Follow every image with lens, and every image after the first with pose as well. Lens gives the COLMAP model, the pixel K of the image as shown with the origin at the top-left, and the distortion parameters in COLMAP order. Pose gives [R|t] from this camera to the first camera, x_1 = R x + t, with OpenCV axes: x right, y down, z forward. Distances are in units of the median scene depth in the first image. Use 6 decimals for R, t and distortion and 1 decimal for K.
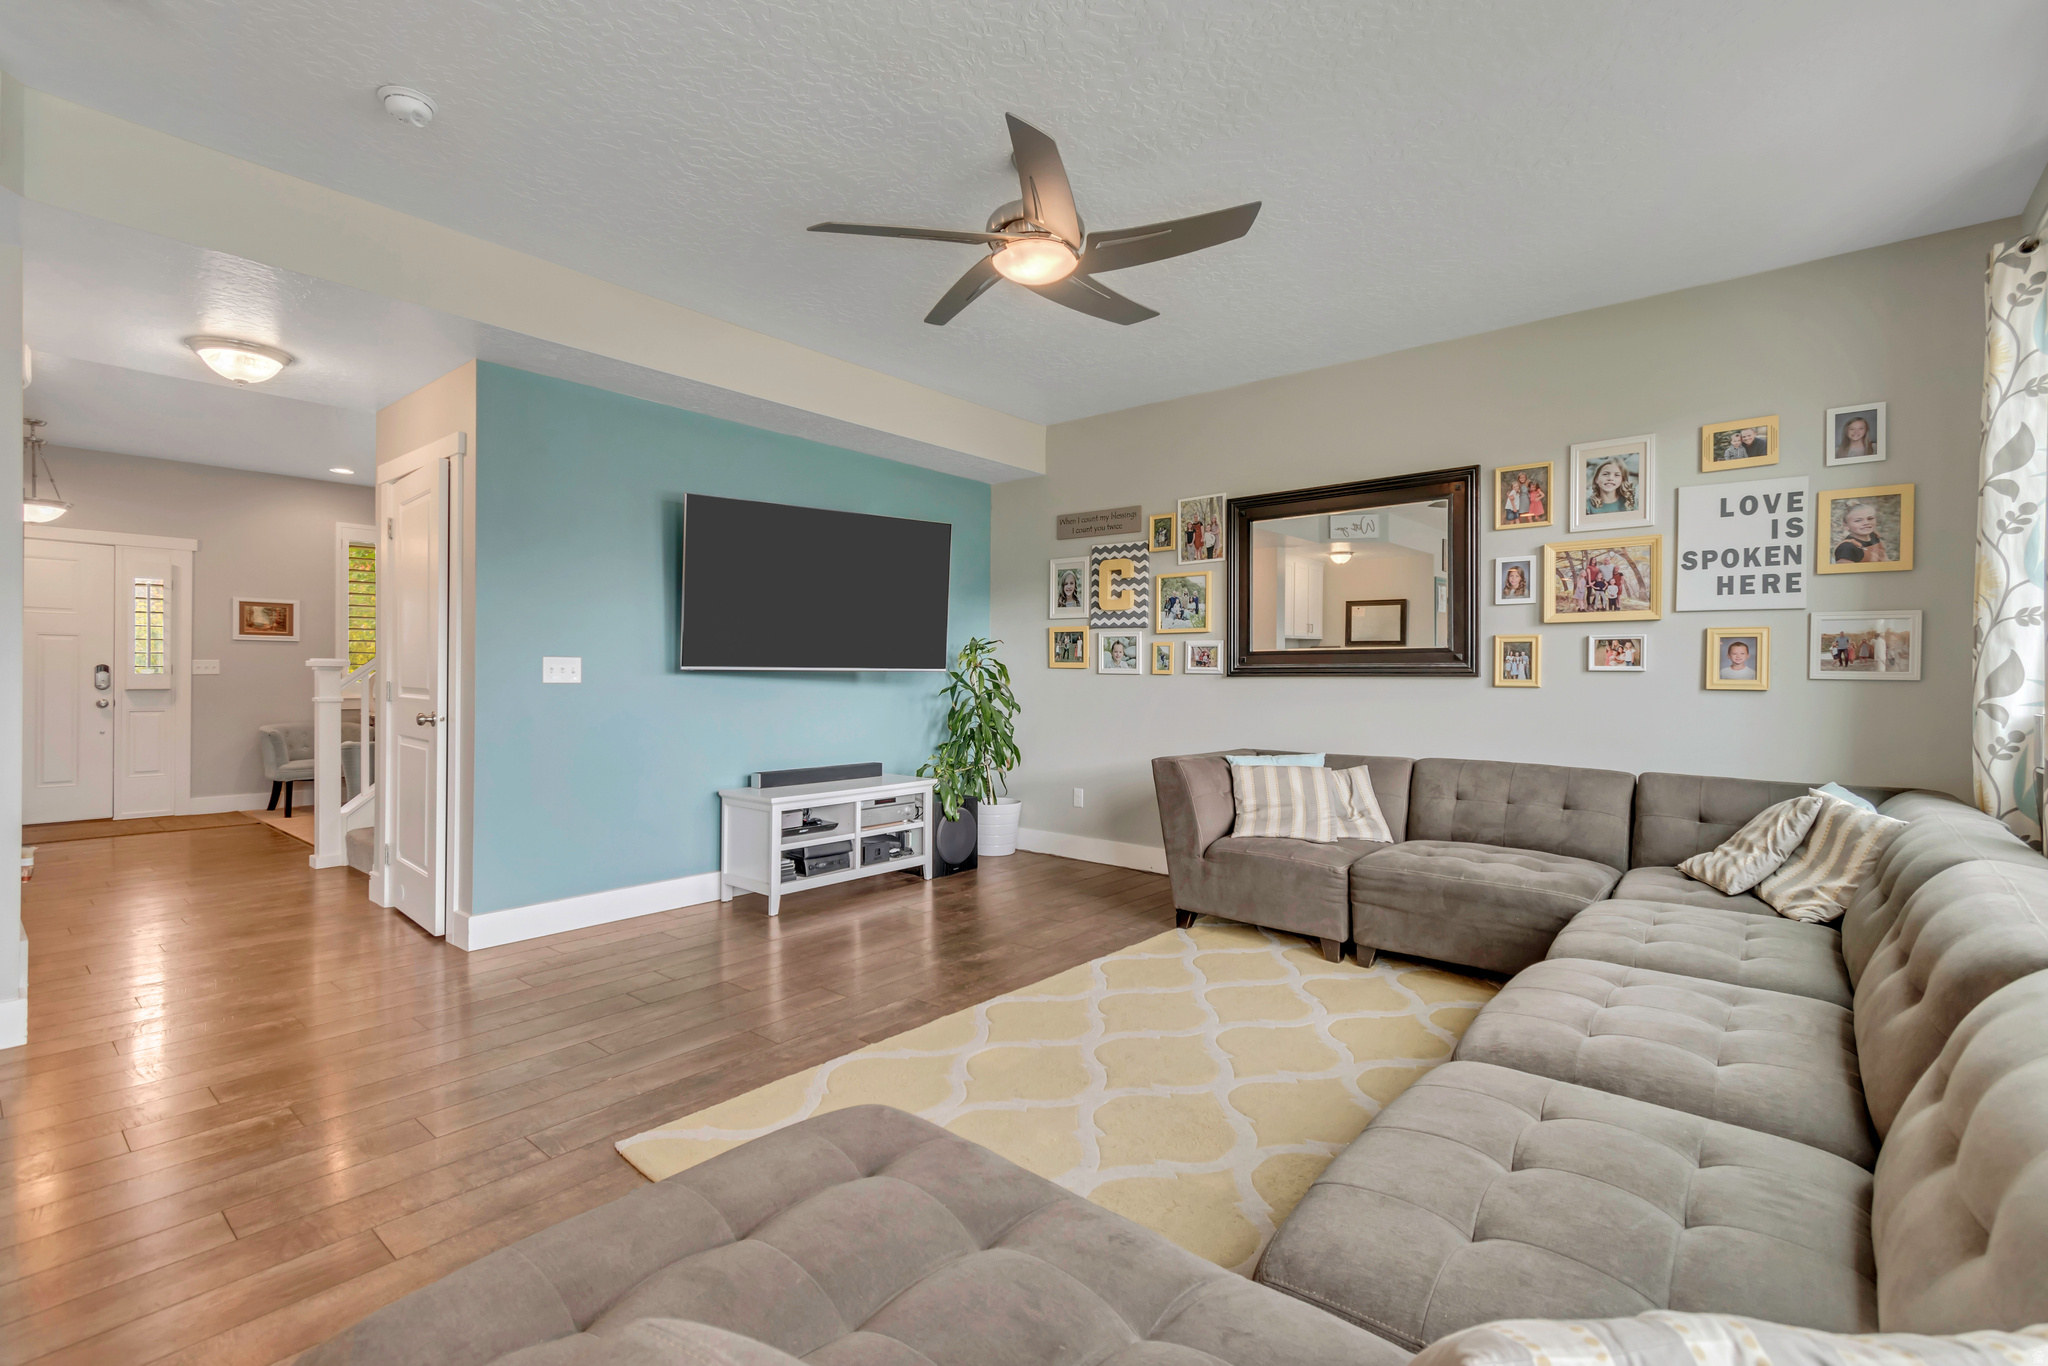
lens RADIAL K [[909.4, 0, 1034.7], [0, 909.4, 676.3], [0, 0, 1]] dist [0.002264, -0.002353]
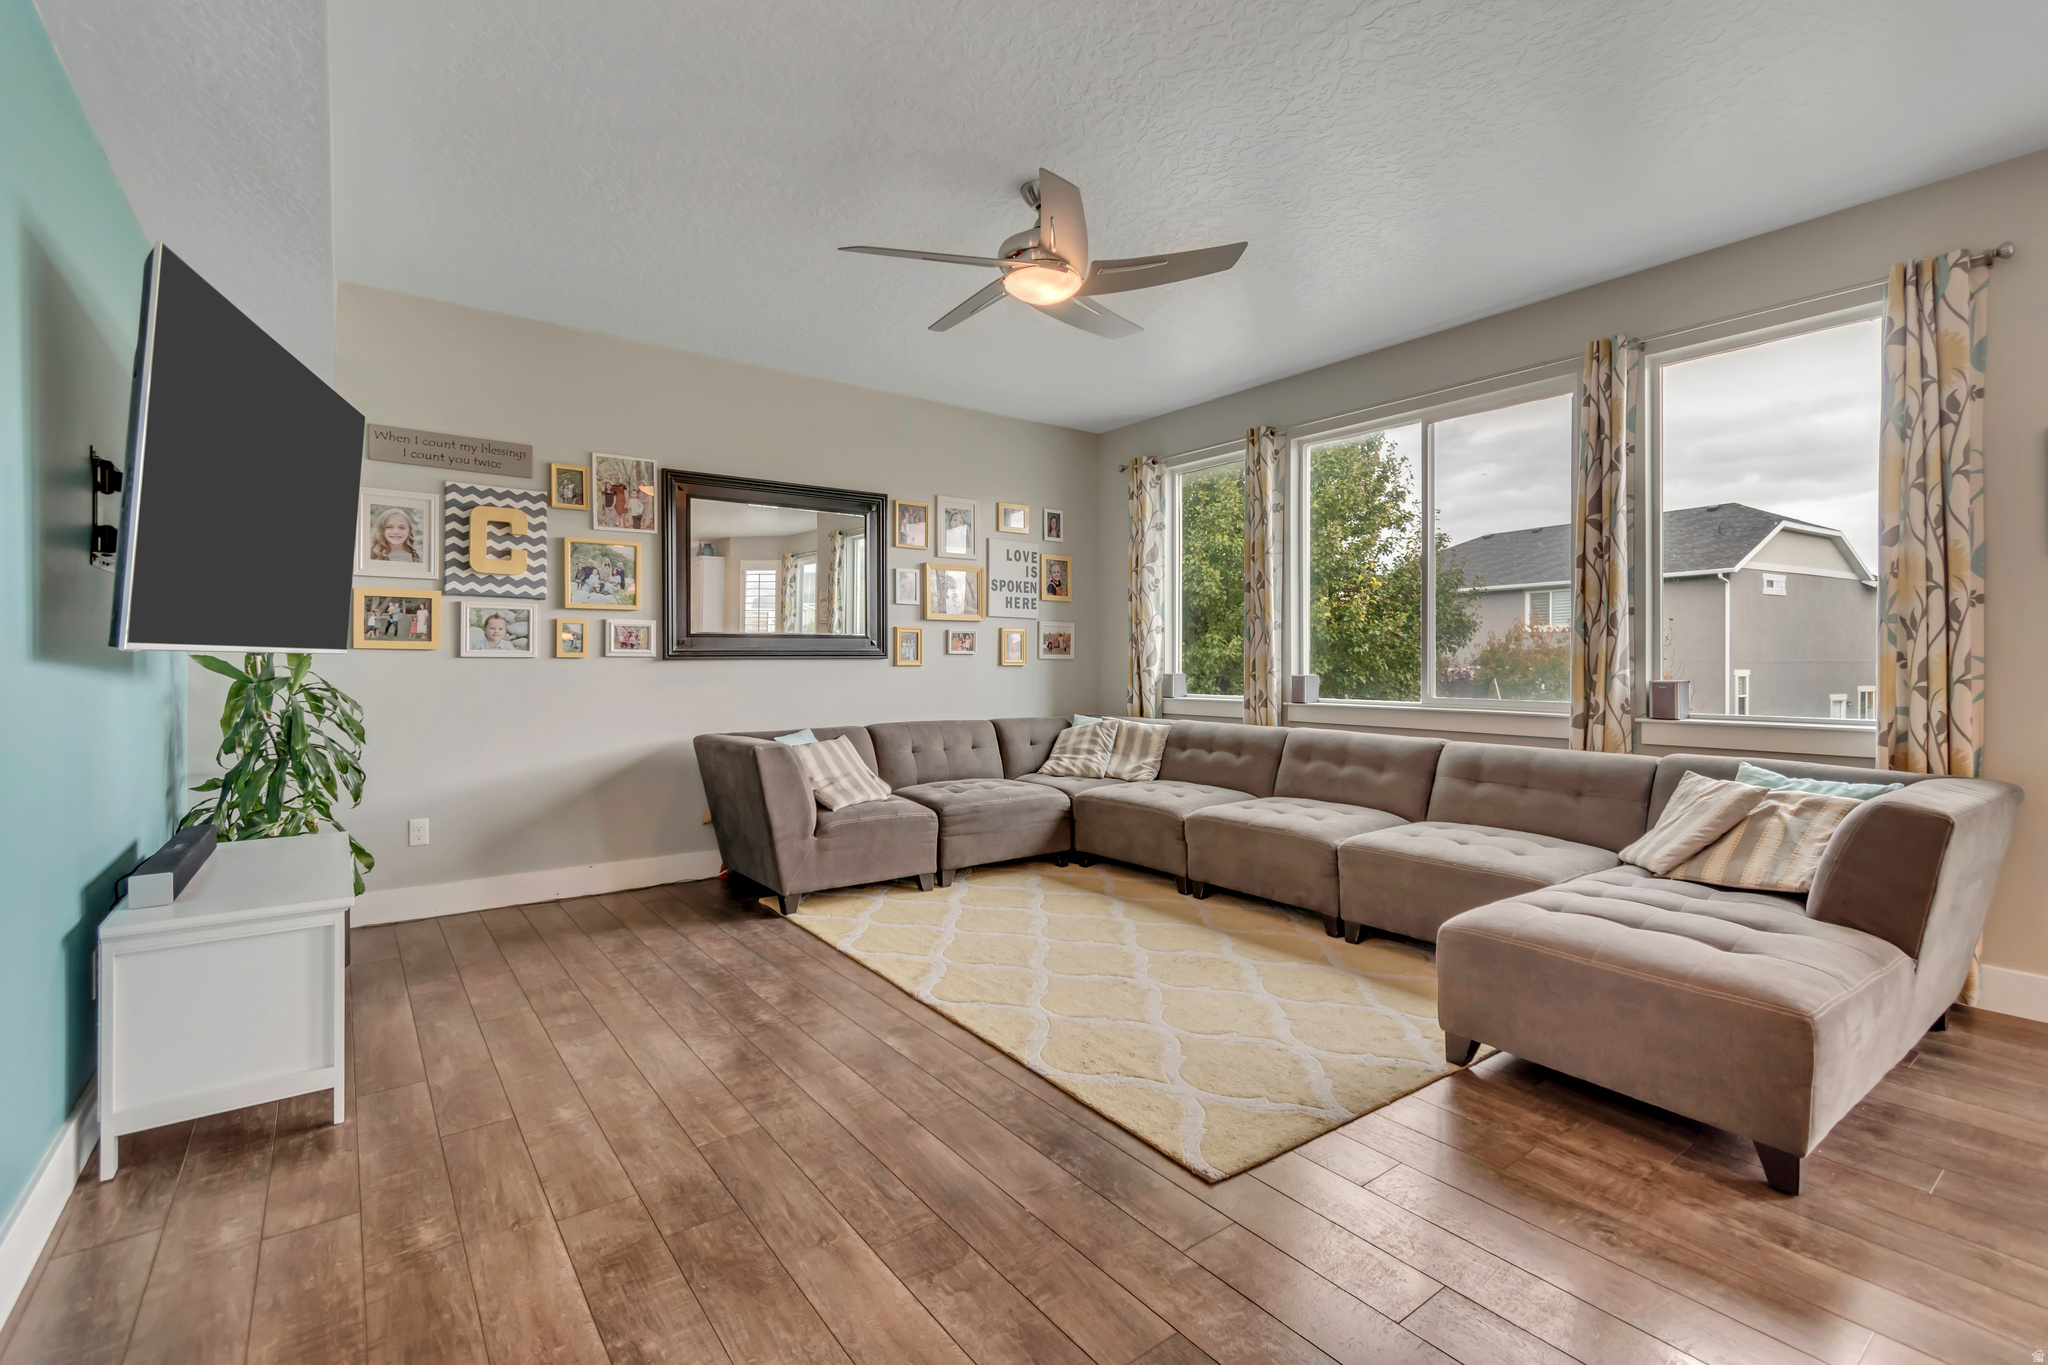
lens RADIAL K [[909.4, 0, 1034.7], [0, 909.4, 657.1], [0, 0, 1]] dist [0.002264, -0.002353]
pose [[0.224543, -0.002585, 0.974461, -0.594644], [0.004344, 0.999989, 0.001652, -0.002215], [-0.974454, 0.003862, 0.224552, 0.416406]]
